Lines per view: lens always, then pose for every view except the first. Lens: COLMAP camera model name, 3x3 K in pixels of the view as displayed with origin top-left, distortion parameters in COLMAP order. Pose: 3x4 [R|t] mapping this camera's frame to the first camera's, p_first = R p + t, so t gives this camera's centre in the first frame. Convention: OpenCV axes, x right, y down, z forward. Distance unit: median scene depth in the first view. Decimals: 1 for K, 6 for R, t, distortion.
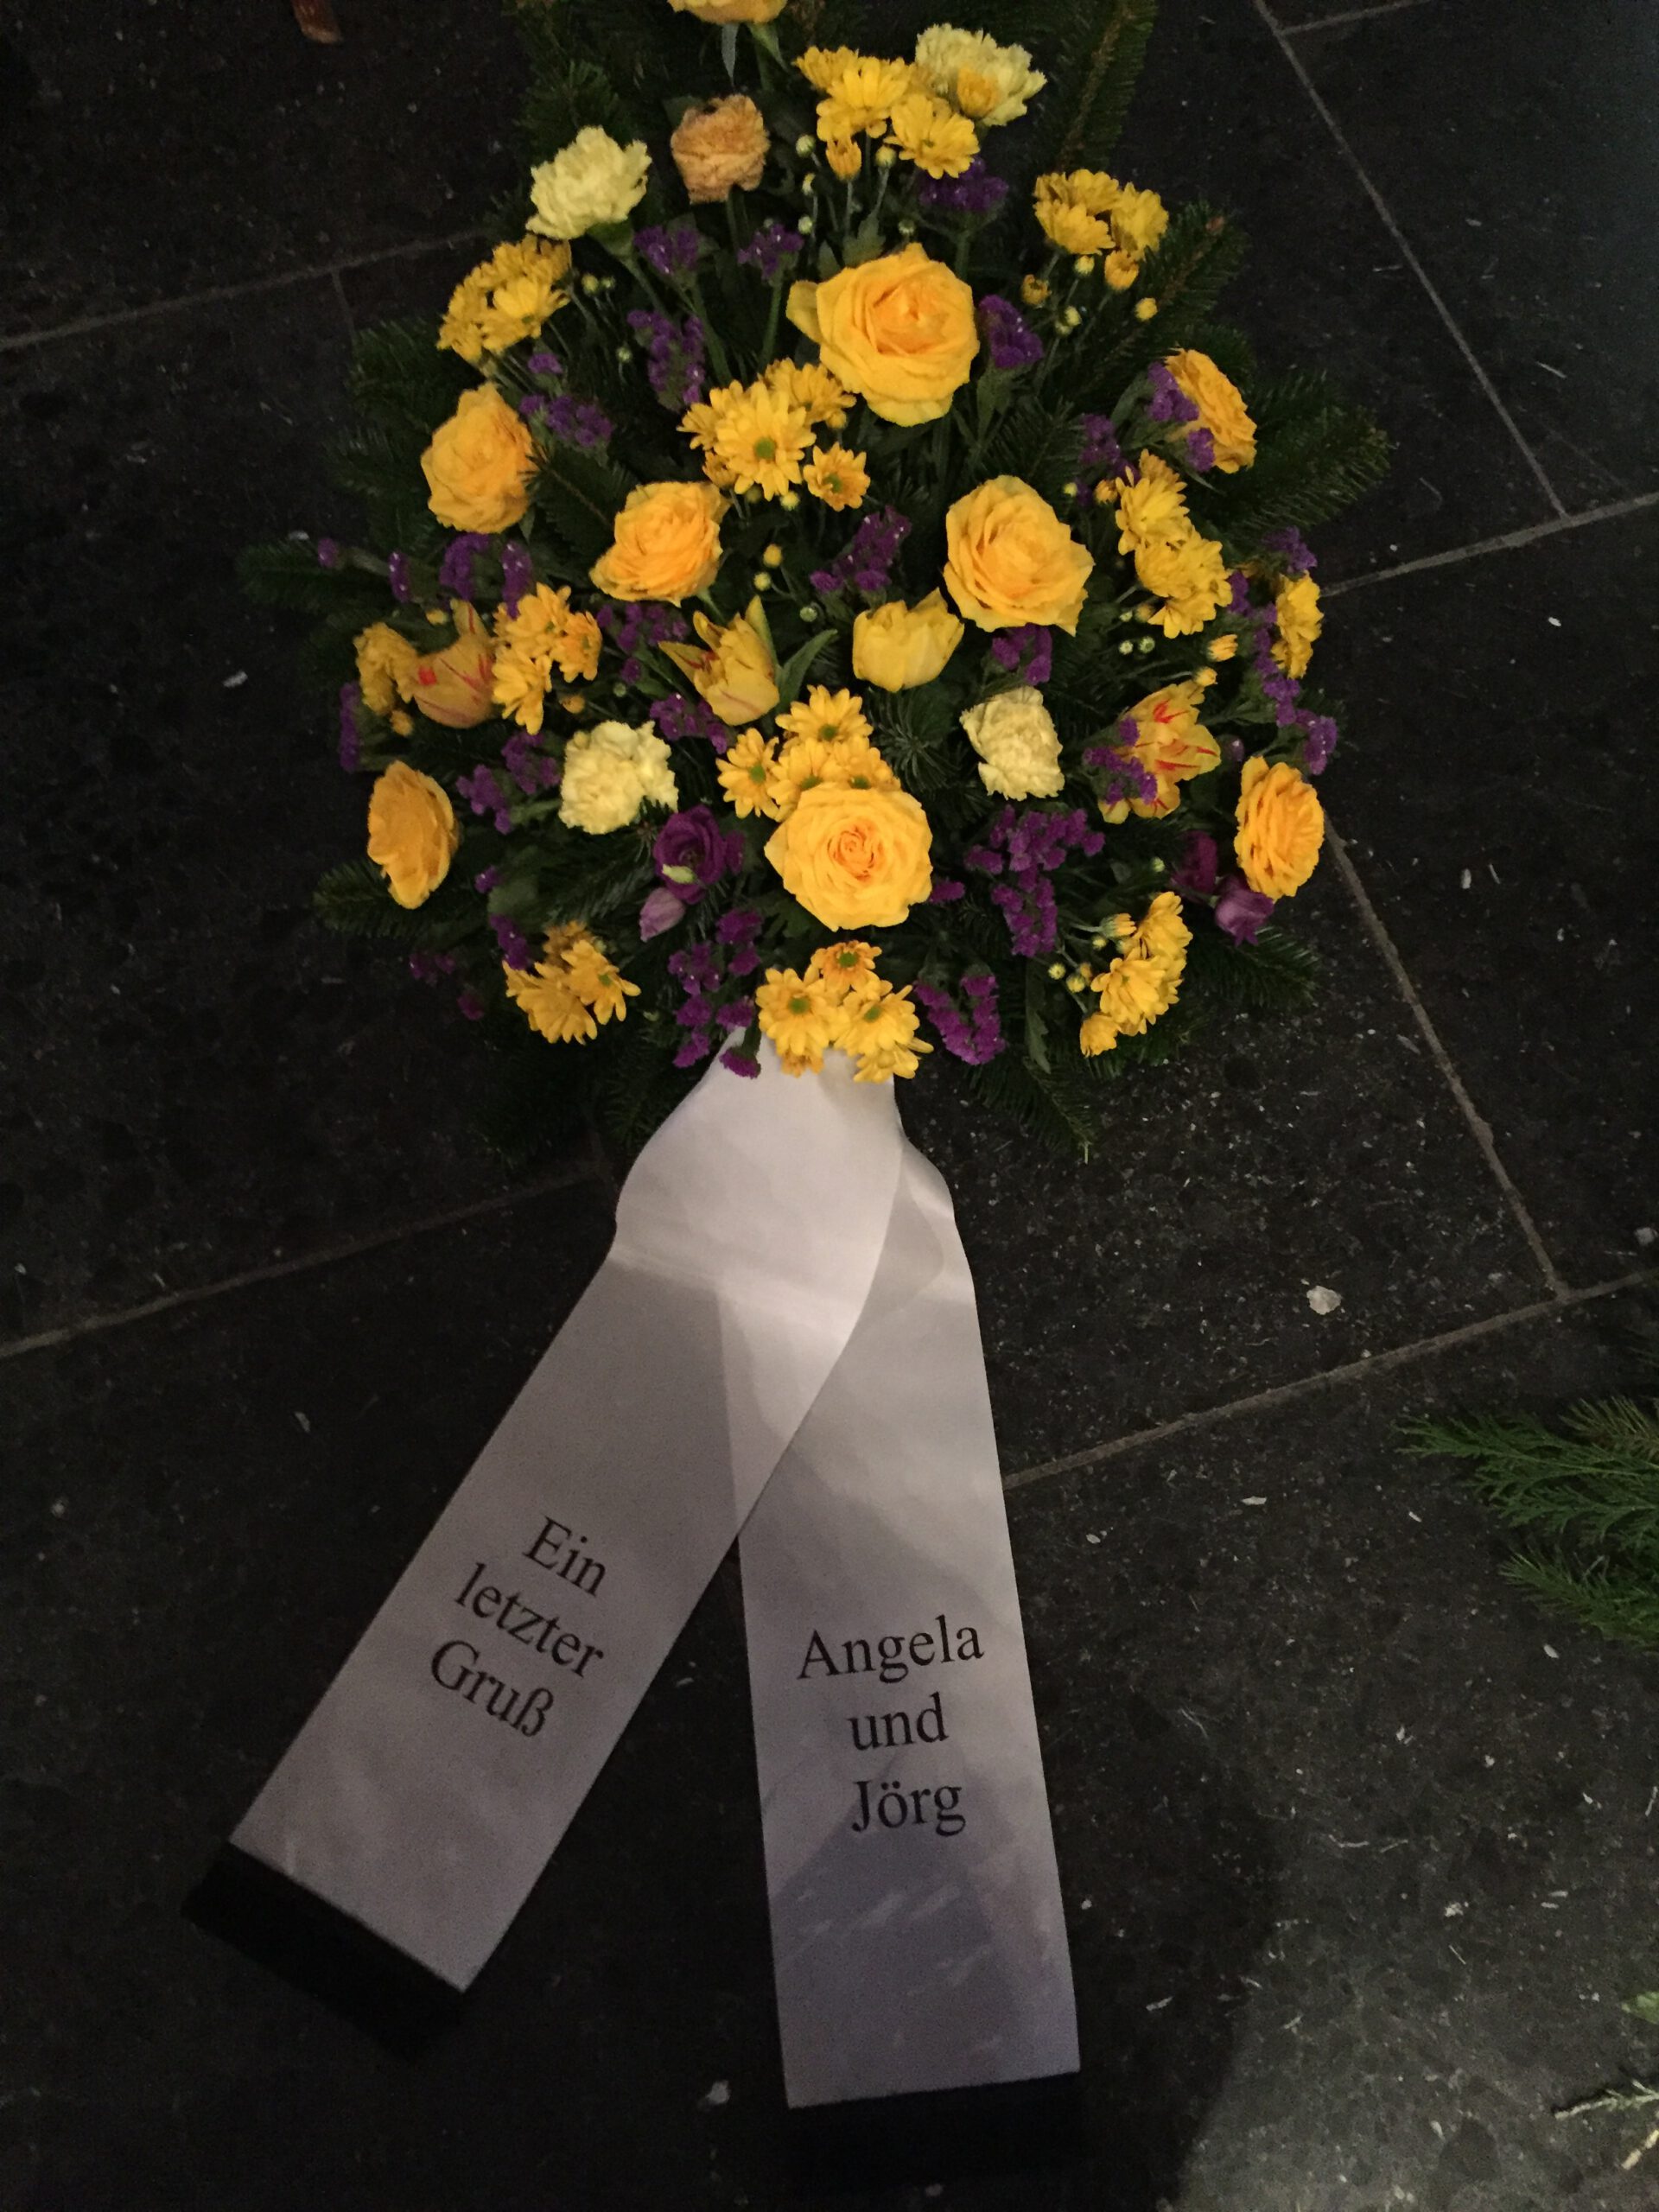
lens RADIAL K [[1928.1, 0, 829.5], [0, 1928.1, 1106.0], [0, 0, 1]] dist [0.100537, -0.159223]
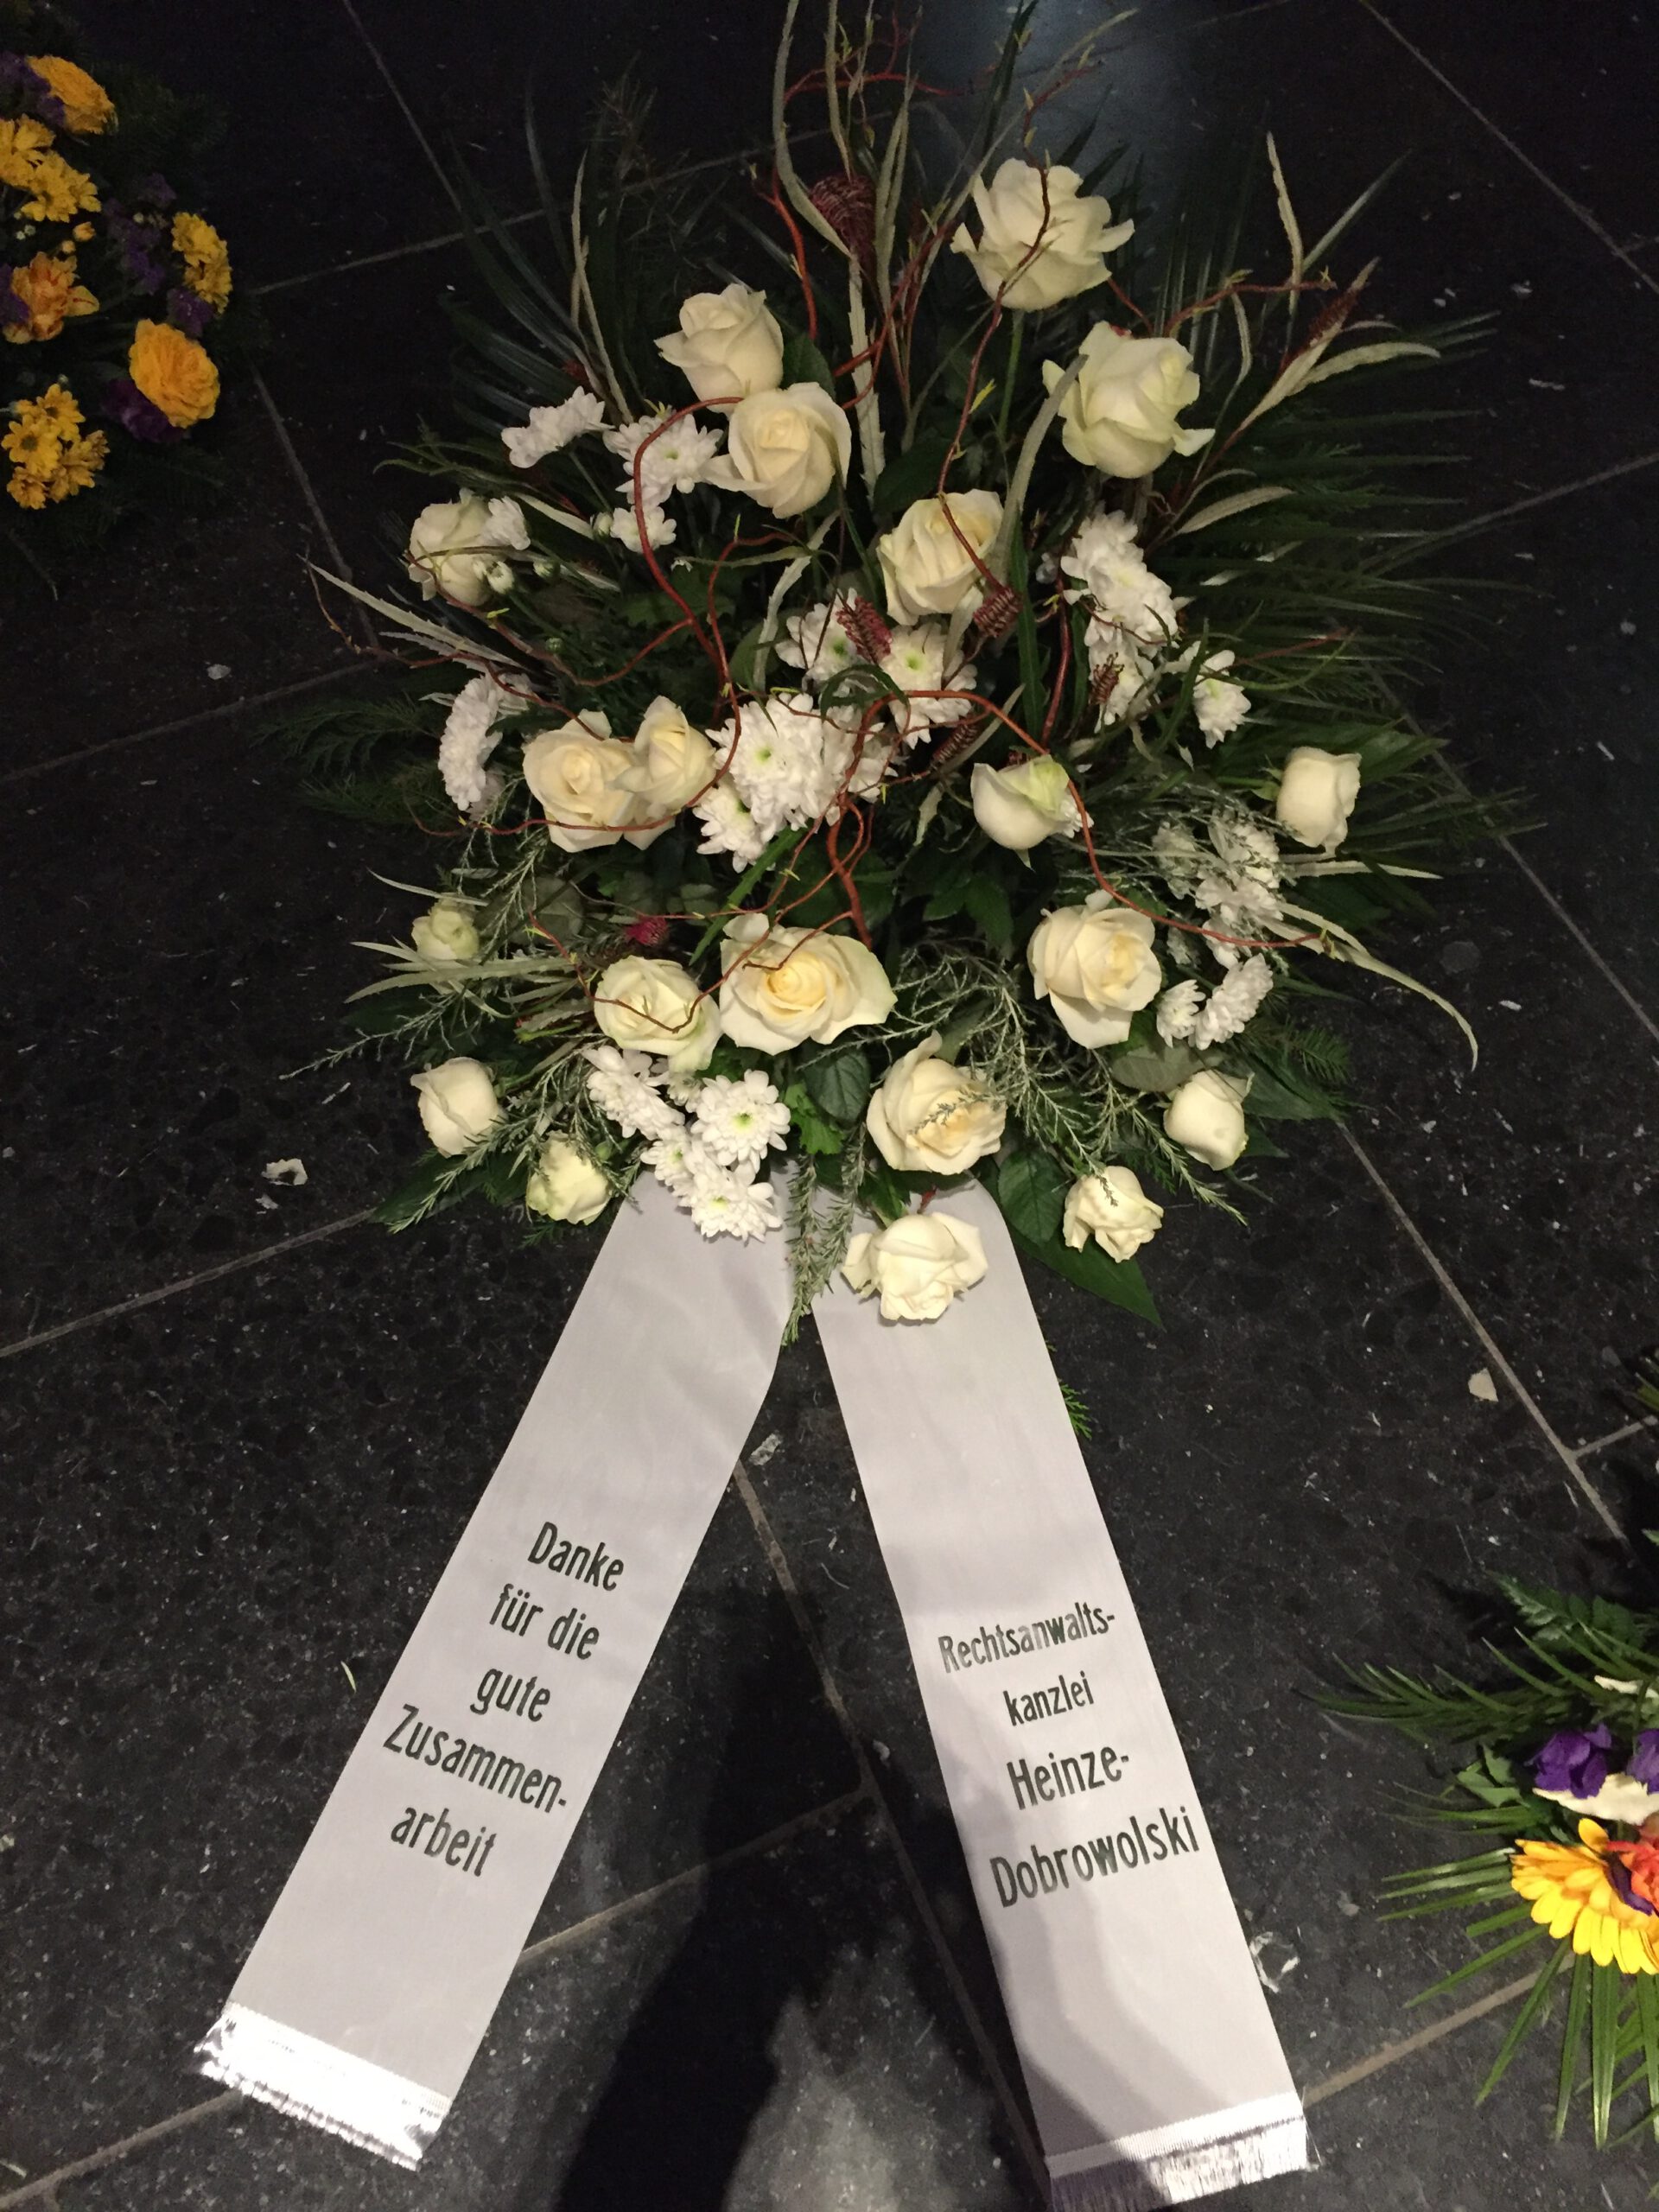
lens RADIAL K [[1928.1, 0, 829.5], [0, 1928.1, 1106.0], [0, 0, 1]] dist [0.100537, -0.159223]
pose [[0.994679, -0.088592, 0.052581, 0.619636], [0.094201, 0.988763, -0.116077, 0.651816], [-0.041707, 0.120413, 0.991847, -0.448576]]
